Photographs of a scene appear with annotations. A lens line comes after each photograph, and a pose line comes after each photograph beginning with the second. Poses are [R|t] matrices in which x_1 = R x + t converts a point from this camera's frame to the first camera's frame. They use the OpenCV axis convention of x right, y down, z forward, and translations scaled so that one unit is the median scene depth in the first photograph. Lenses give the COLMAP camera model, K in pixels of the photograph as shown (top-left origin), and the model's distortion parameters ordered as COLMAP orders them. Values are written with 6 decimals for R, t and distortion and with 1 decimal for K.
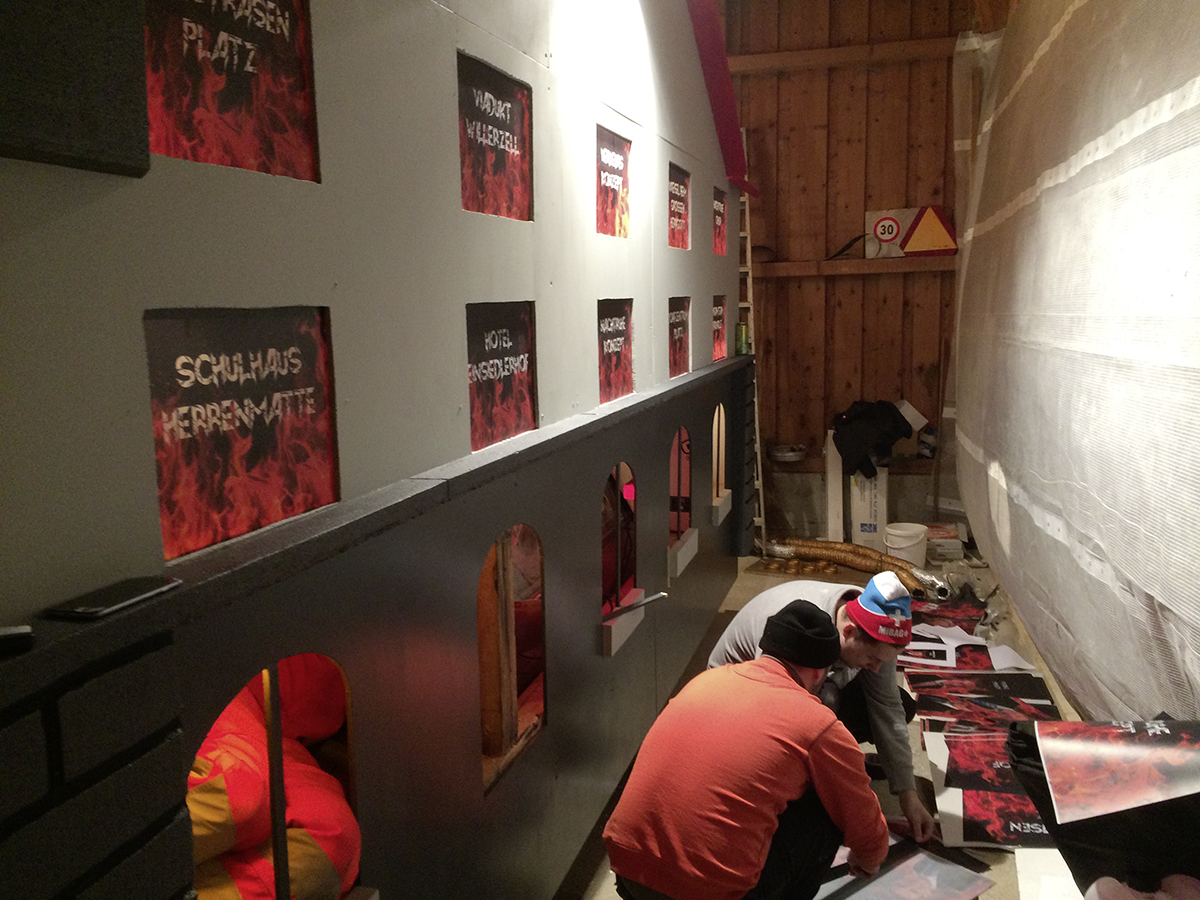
lens RADIAL K [[1023.8, 0, 600.0], [0, 1023.8, 450.0], [0, 0, 1]] dist [0.089050, -0.118149]
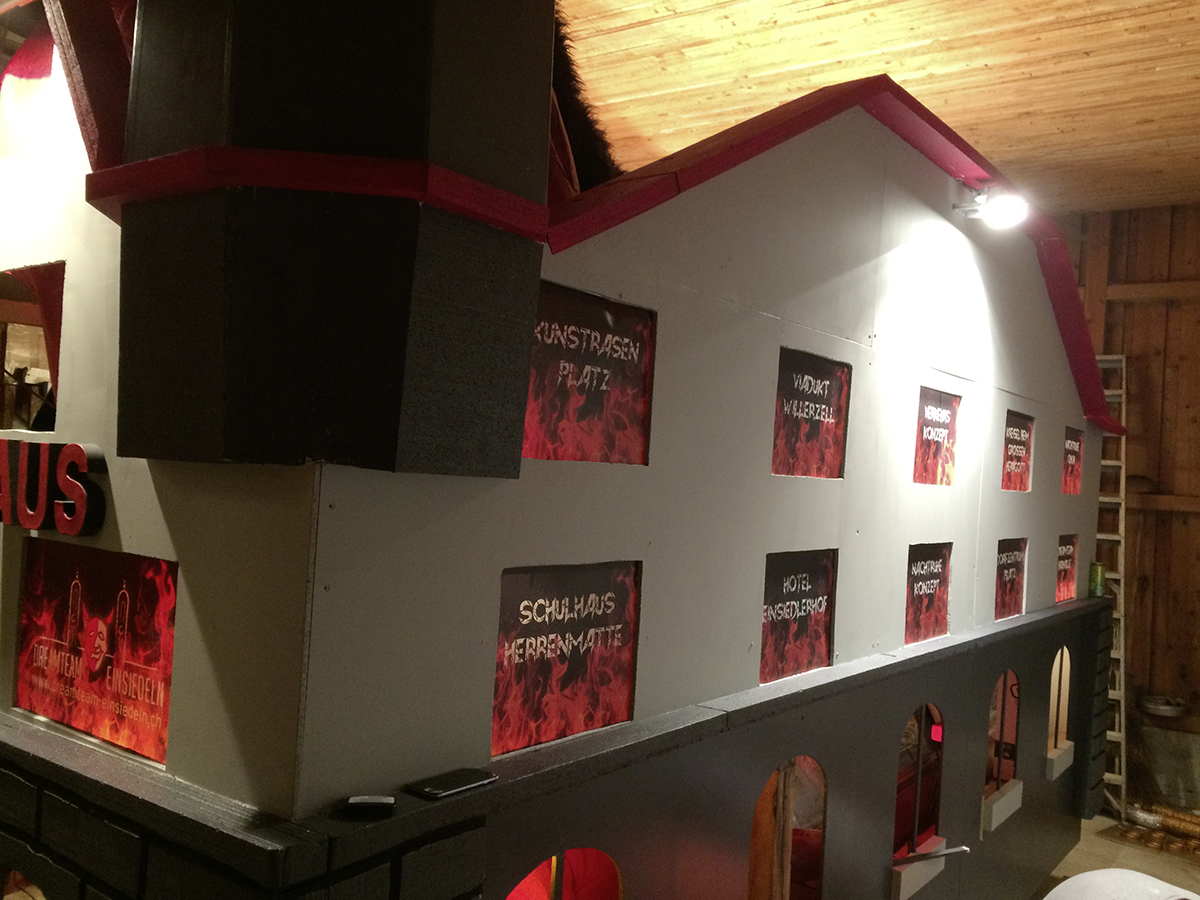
lens RADIAL K [[1023.8, 0, 600.0], [0, 1023.8, 450.0], [0, 0, 1]] dist [0.089050, -0.118149]
pose [[0.935782, 0.070248, -0.345510, 0.077909], [-0.129204, 0.980106, -0.150664, -0.054041], [0.328053, 0.185630, 0.926241, -0.139161]]
